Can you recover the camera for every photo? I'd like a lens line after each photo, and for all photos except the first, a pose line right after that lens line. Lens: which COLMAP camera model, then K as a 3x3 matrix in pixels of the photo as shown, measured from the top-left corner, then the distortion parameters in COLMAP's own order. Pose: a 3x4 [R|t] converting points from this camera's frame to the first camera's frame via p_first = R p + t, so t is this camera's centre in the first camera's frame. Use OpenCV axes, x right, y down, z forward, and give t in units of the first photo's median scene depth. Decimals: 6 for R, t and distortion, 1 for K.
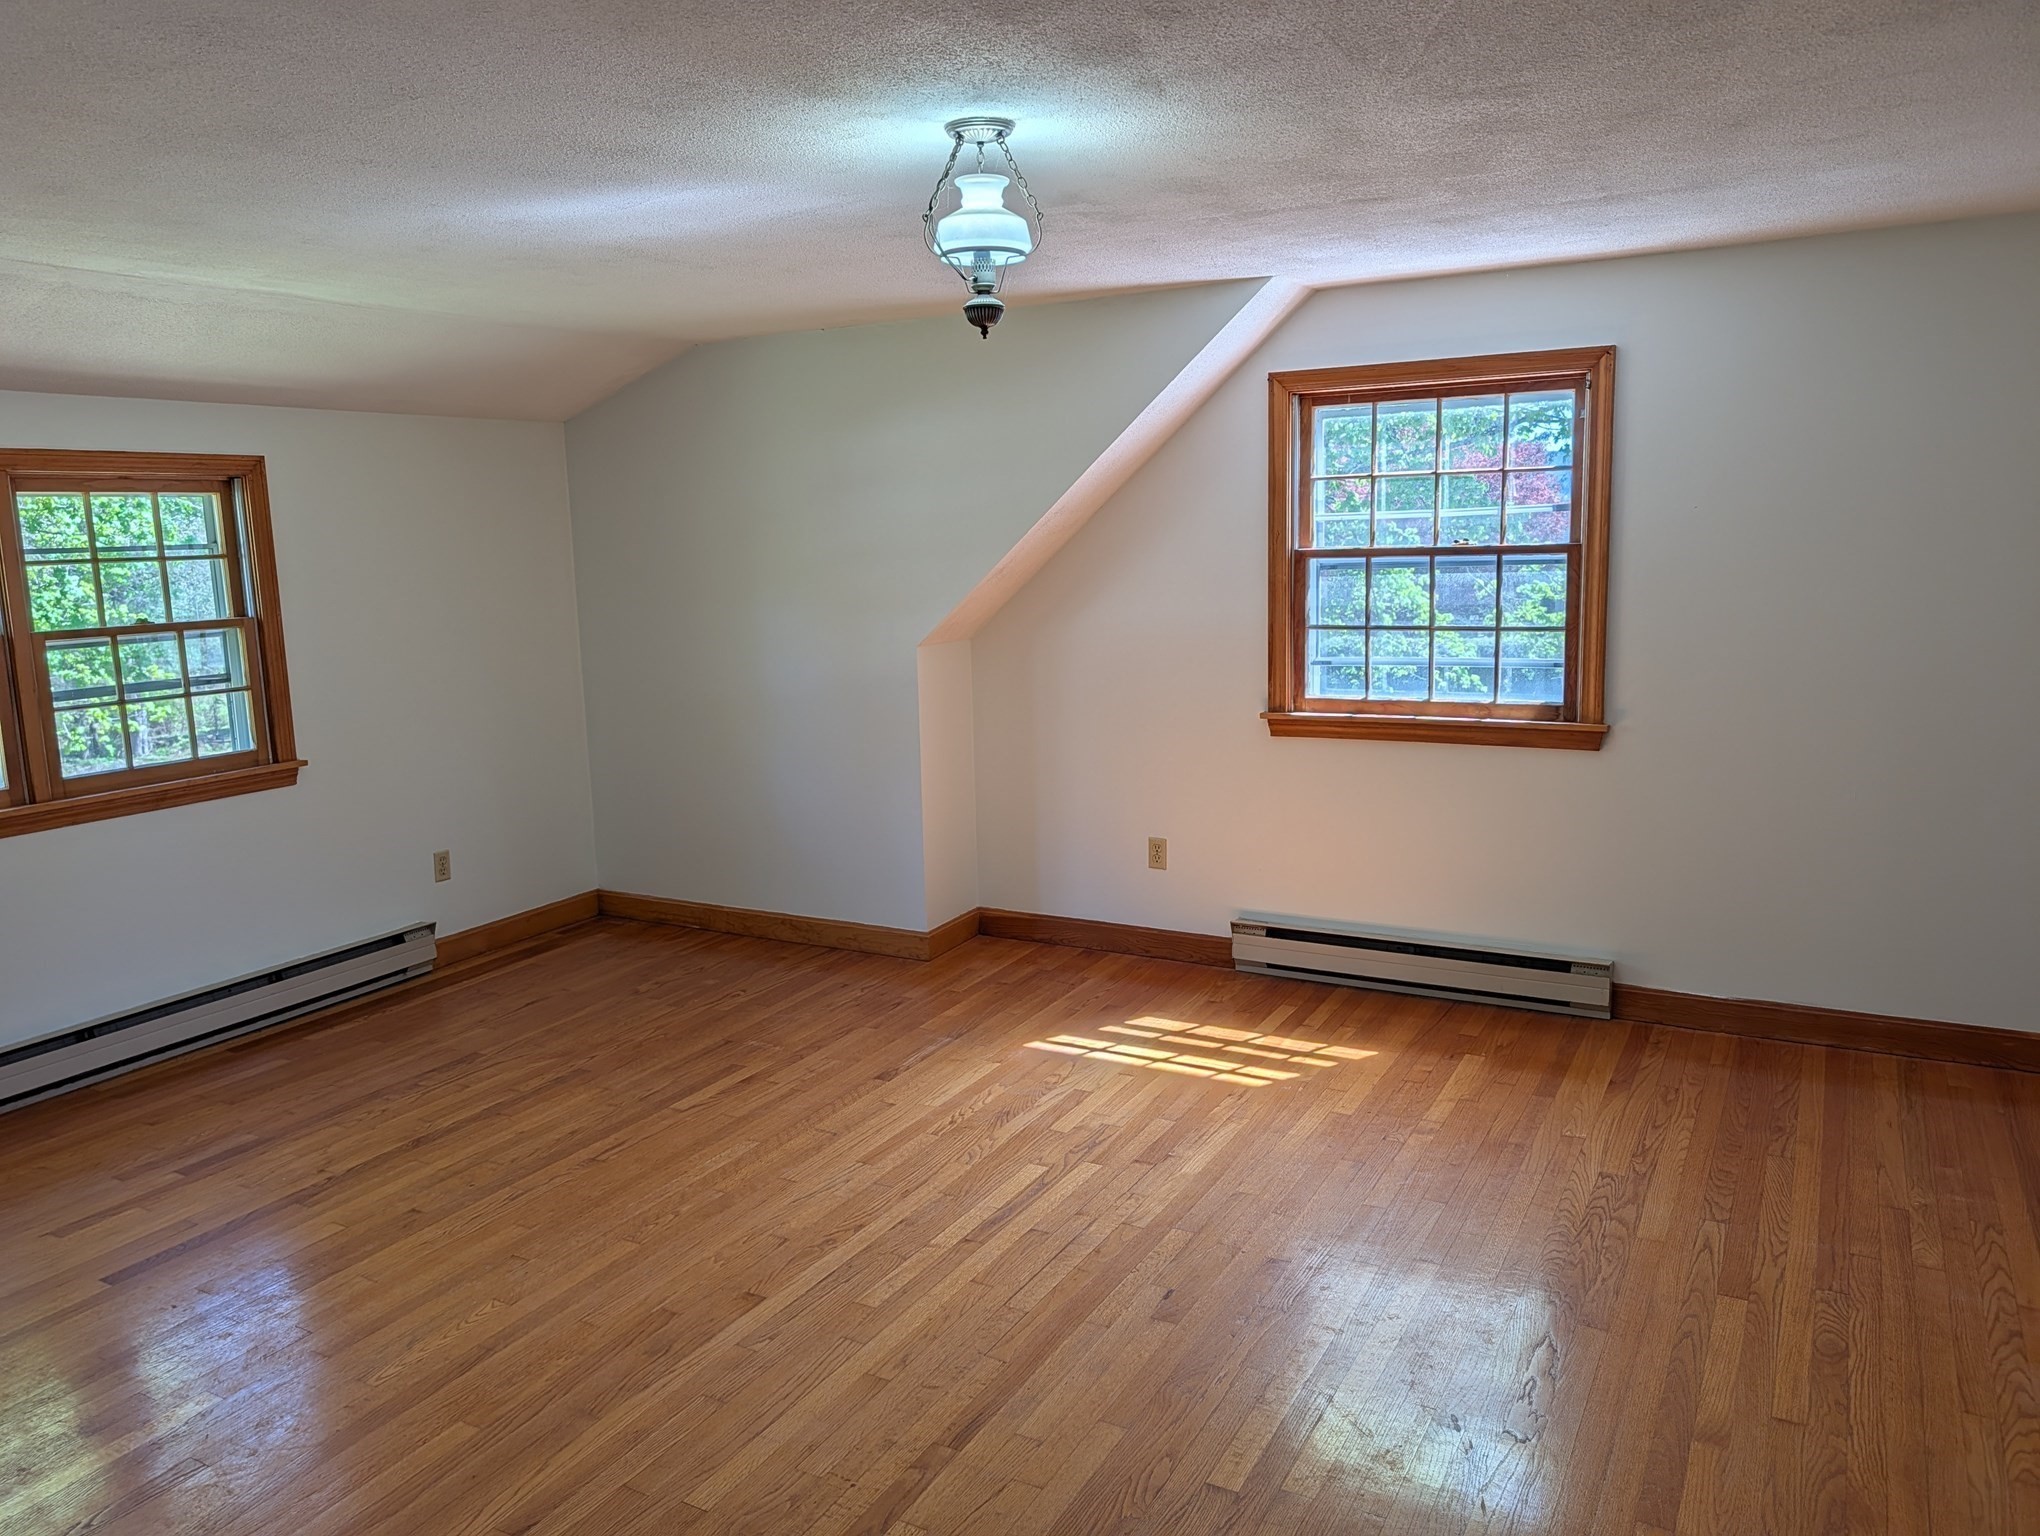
lens RADIAL K [[1463.3, 0, 1007.7], [0, 1463.3, 760.2], [0, 0, 1]] dist [-0.006088, -0.000425]
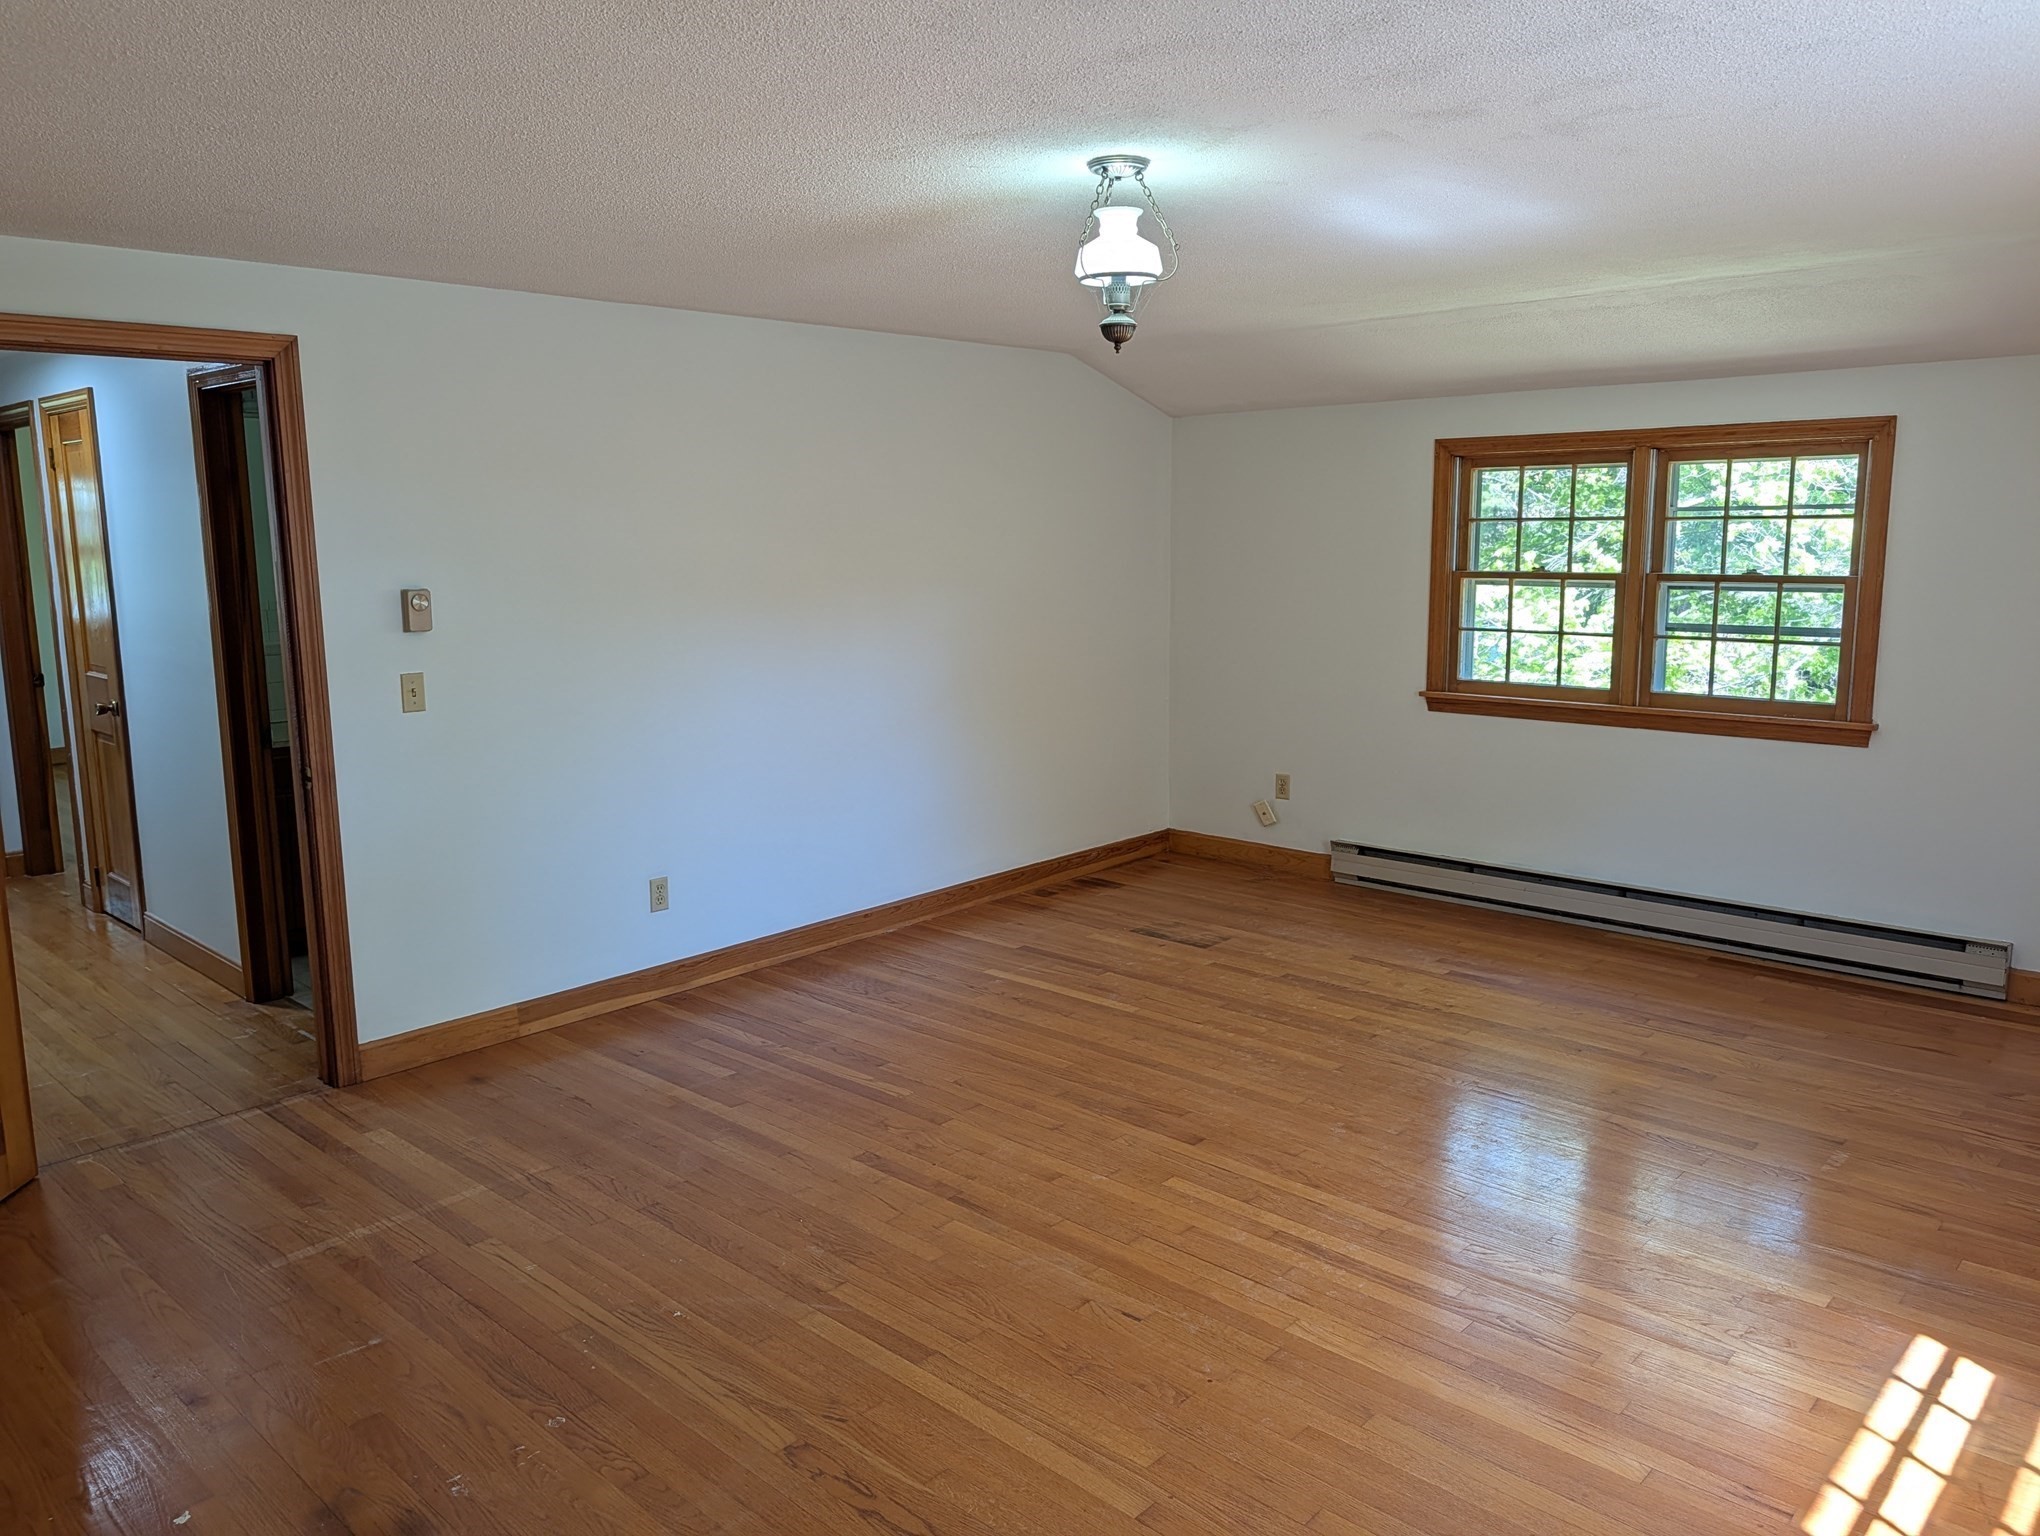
lens RADIAL K [[1463.3, 0, 1008.8], [0, 1463.3, 769.2], [0, 0, 1]] dist [-0.006088, -0.000425]
pose [[-0.235548, 0.198290, -0.951419, 0.665484], [-0.130910, 0.963569, 0.233233, -0.138600], [0.963005, 0.179488, -0.201009, 0.709494]]
